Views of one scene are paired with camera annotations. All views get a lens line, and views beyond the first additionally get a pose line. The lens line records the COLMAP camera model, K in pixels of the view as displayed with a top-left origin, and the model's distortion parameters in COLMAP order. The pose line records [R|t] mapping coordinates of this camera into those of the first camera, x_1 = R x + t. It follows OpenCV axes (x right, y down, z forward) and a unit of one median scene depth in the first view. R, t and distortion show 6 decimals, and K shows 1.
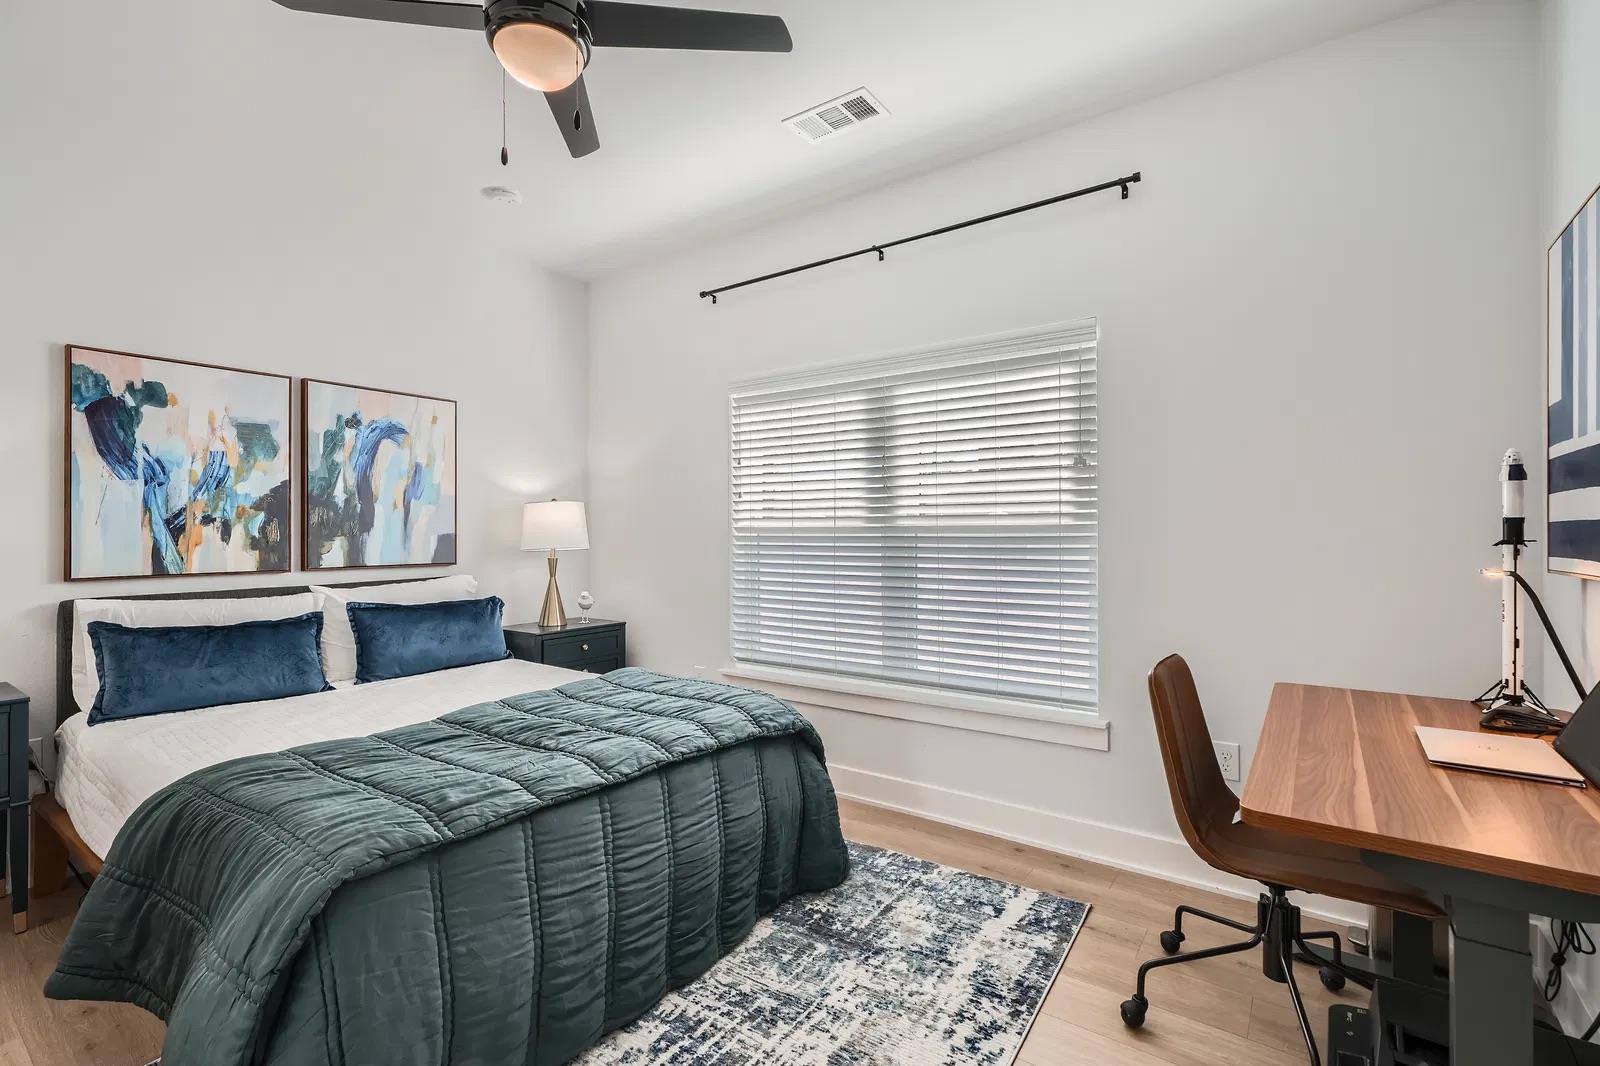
lens RADIAL K [[741.5, 0, 806.5], [0, 741.5, 528.4], [0, 0, 1]] dist [0.012274, 0.000395]
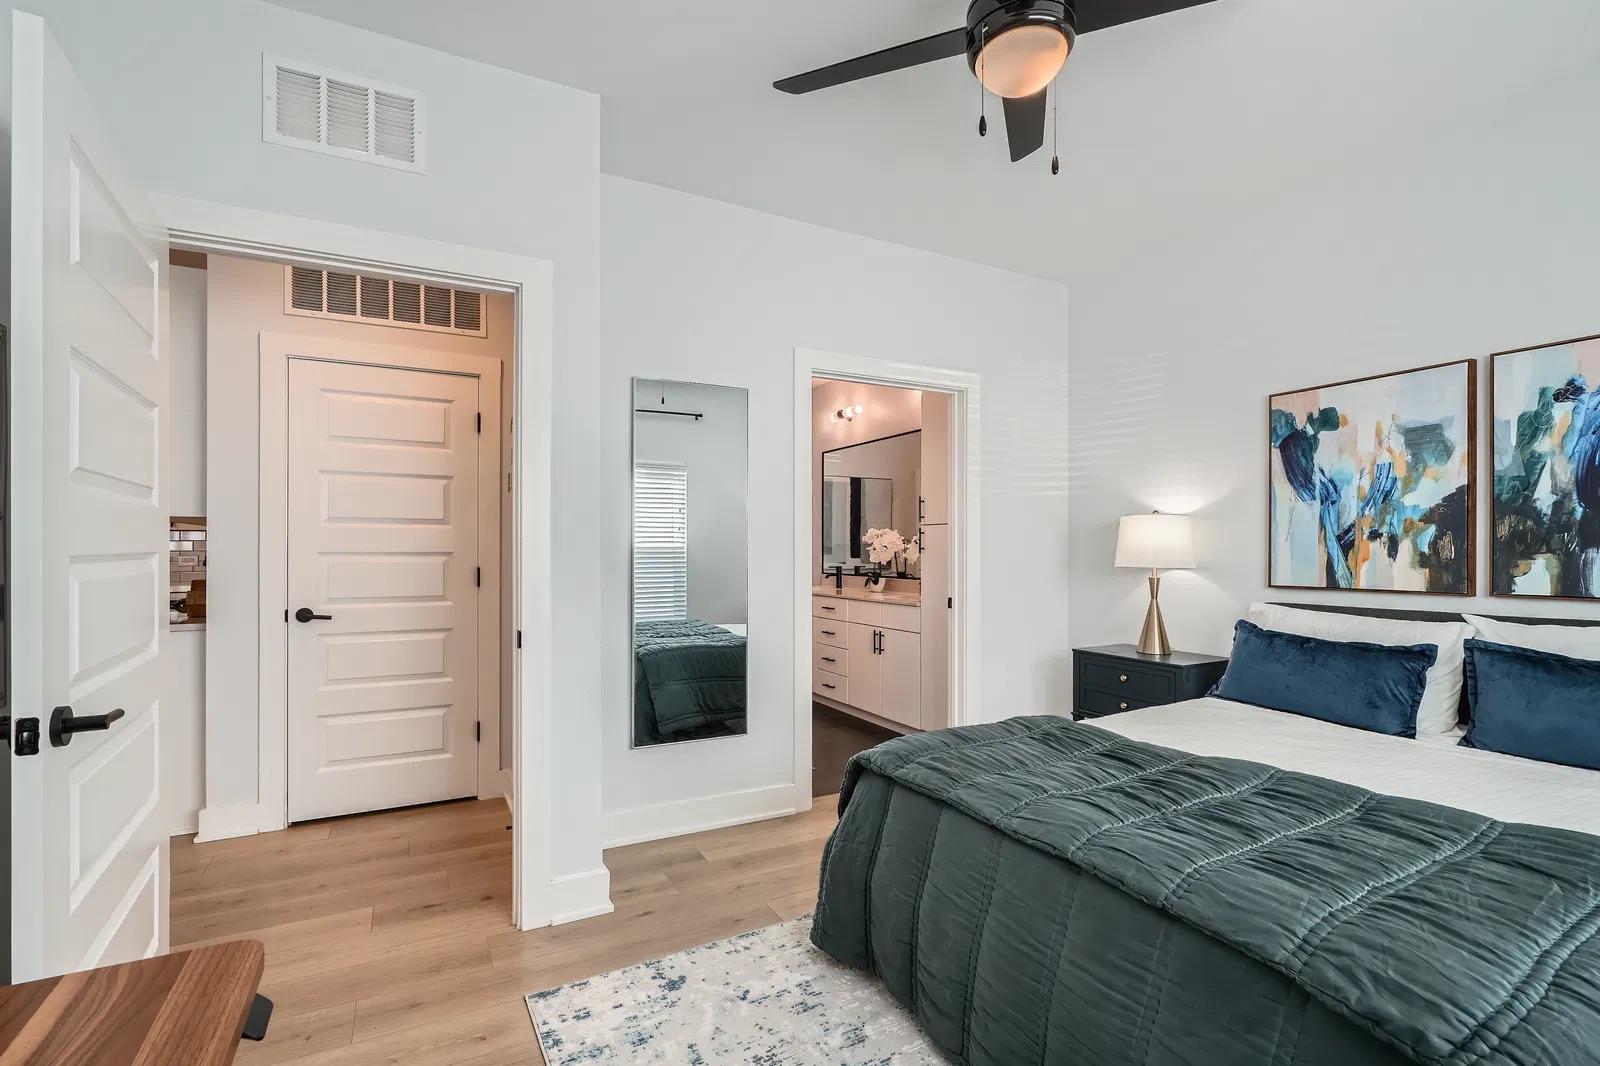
lens RADIAL K [[741.5, 0, 793.3], [0, 741.5, 545.4], [0, 0, 1]] dist [0.012274, 0.000395]
pose [[-0.450406, -0.005011, -0.892810, 0.409615], [0.000680, 0.999982, -0.005955, 0.007290], [0.892824, -0.003289, -0.450394, 0.758093]]
